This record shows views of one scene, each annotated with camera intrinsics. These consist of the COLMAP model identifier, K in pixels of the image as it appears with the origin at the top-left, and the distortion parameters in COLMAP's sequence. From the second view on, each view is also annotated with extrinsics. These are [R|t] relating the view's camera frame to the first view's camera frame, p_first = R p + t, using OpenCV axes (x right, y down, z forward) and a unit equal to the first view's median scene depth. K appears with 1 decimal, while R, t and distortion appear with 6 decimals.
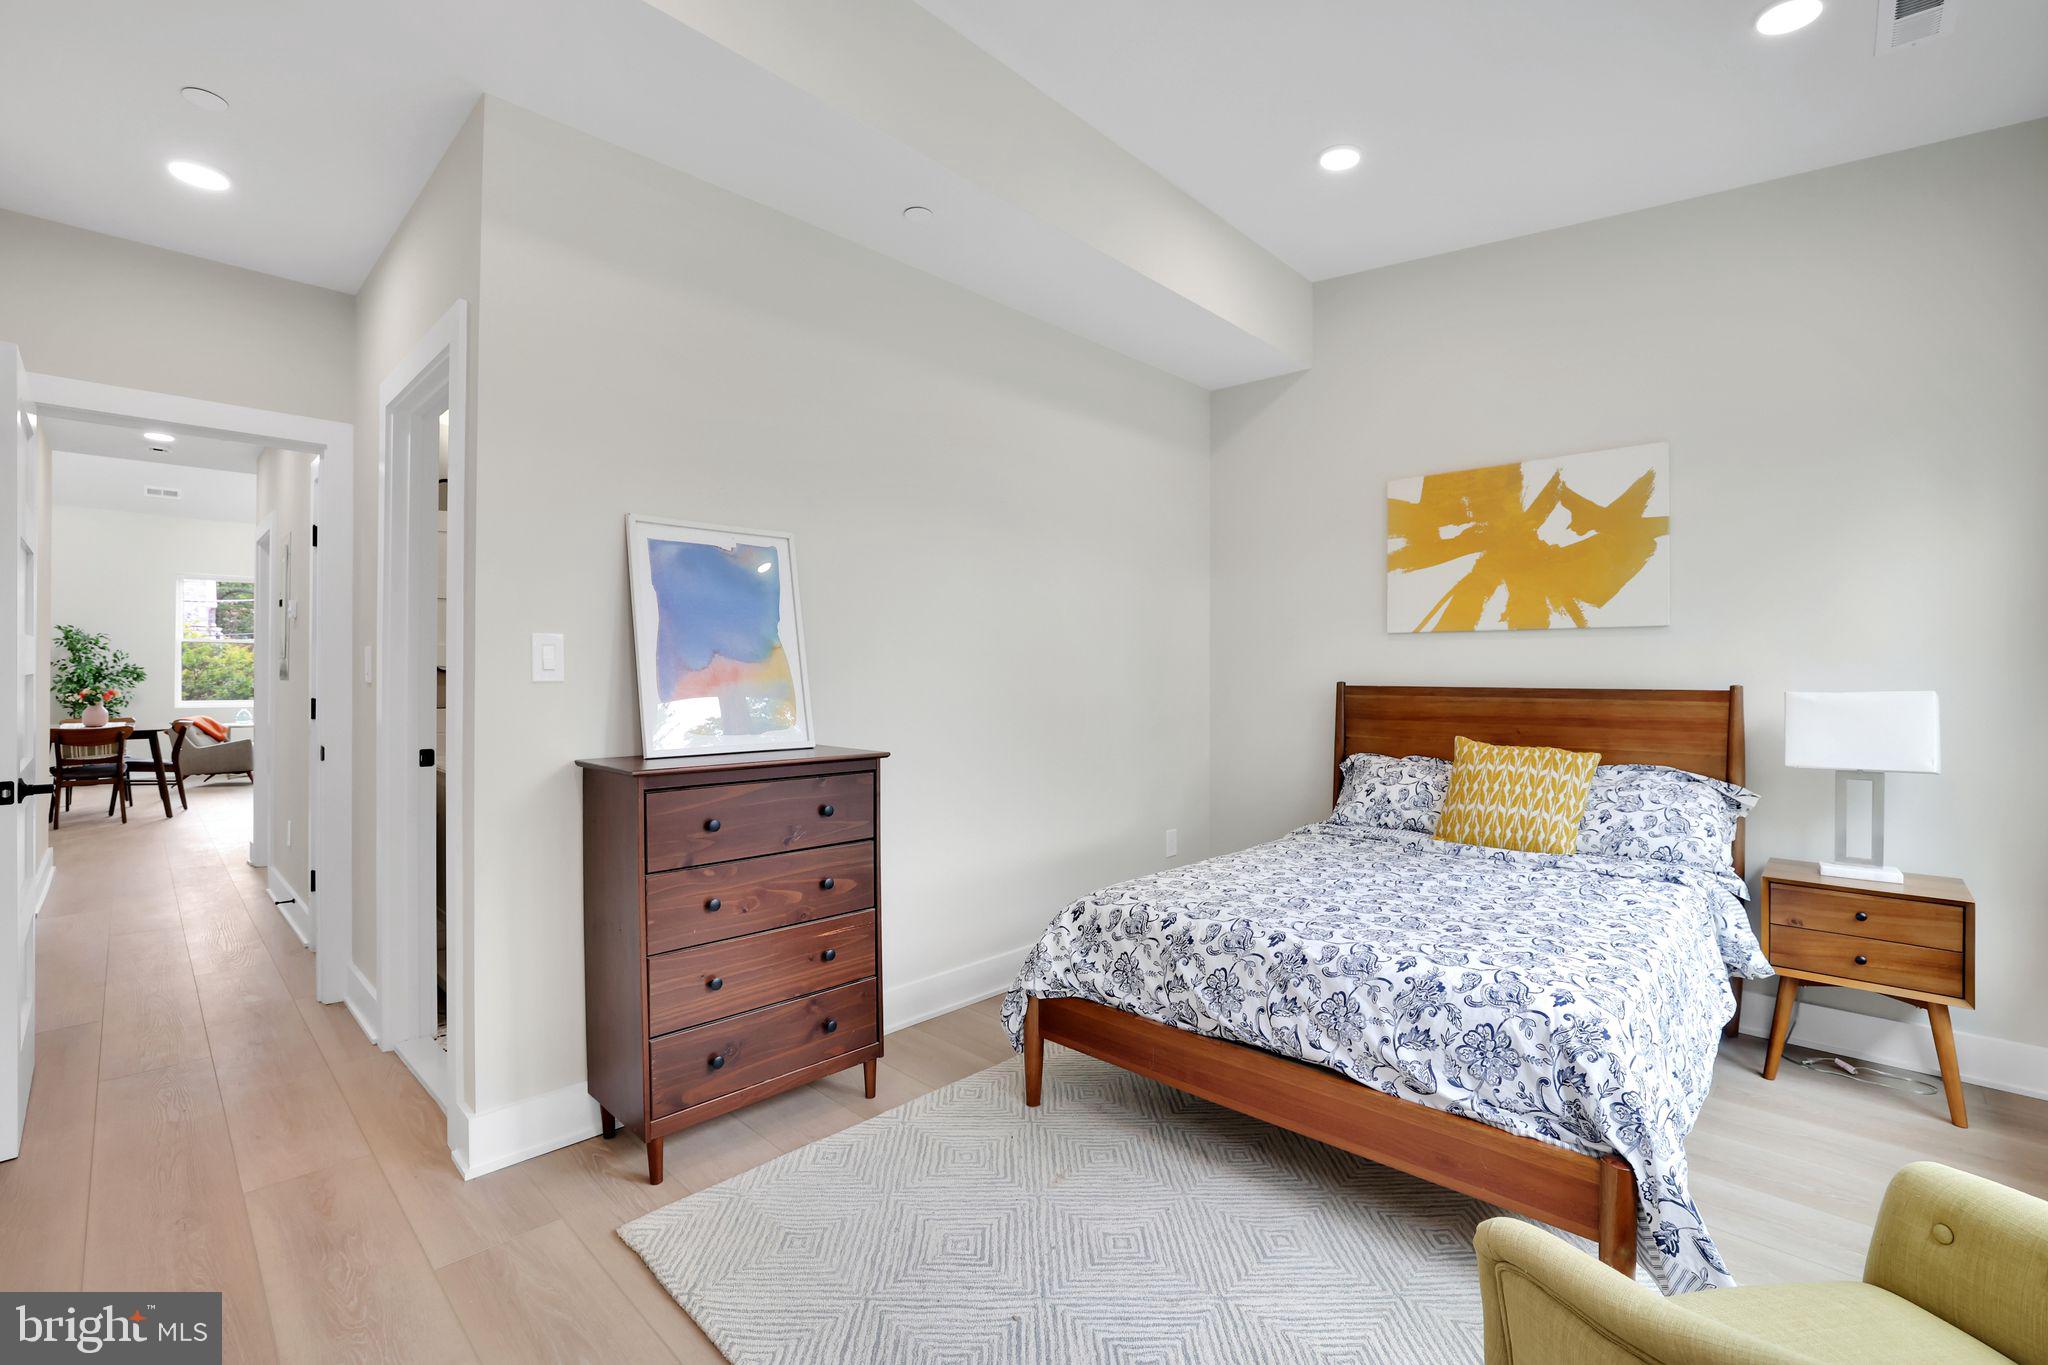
lens RADIAL K [[884.6, 0, 1019.0], [0, 884.6, 678.4], [0, 0, 1]] dist [-0.043649, 0.014450]
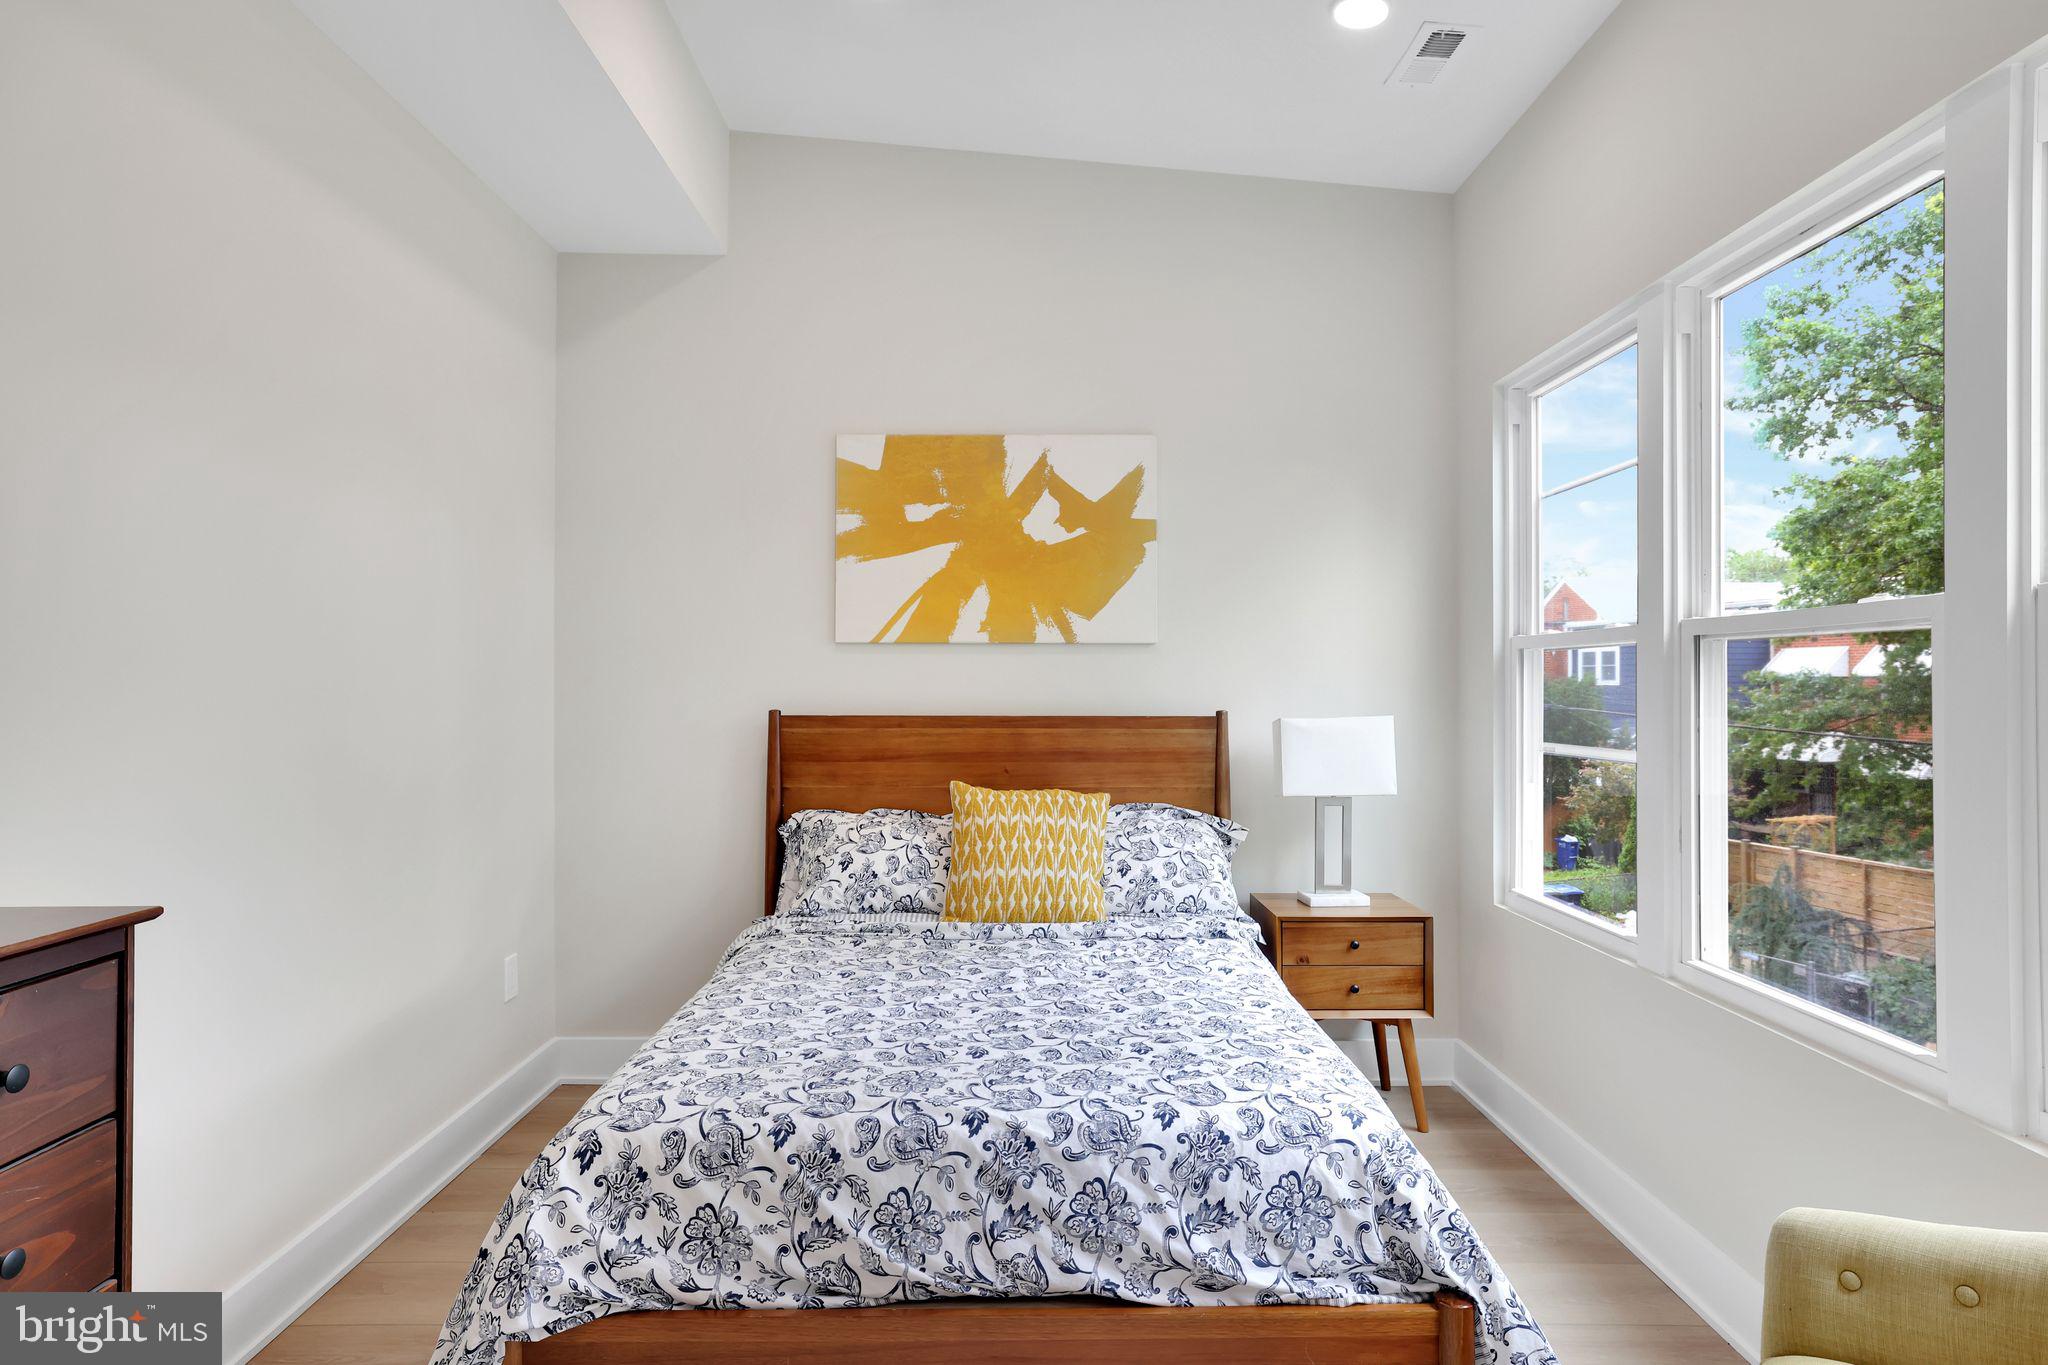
lens RADIAL K [[1197.1, 0, 1024.0], [0, 1197.1, 682.5], [0, 0, 1]] dist [-0.027735, 0.034129]
pose [[0.719724, -0.002300, 0.694256, -0.256436], [0.005153, 0.999985, -0.002030, -0.025291], [-0.694241, 0.005039, 0.719725, 0.282472]]
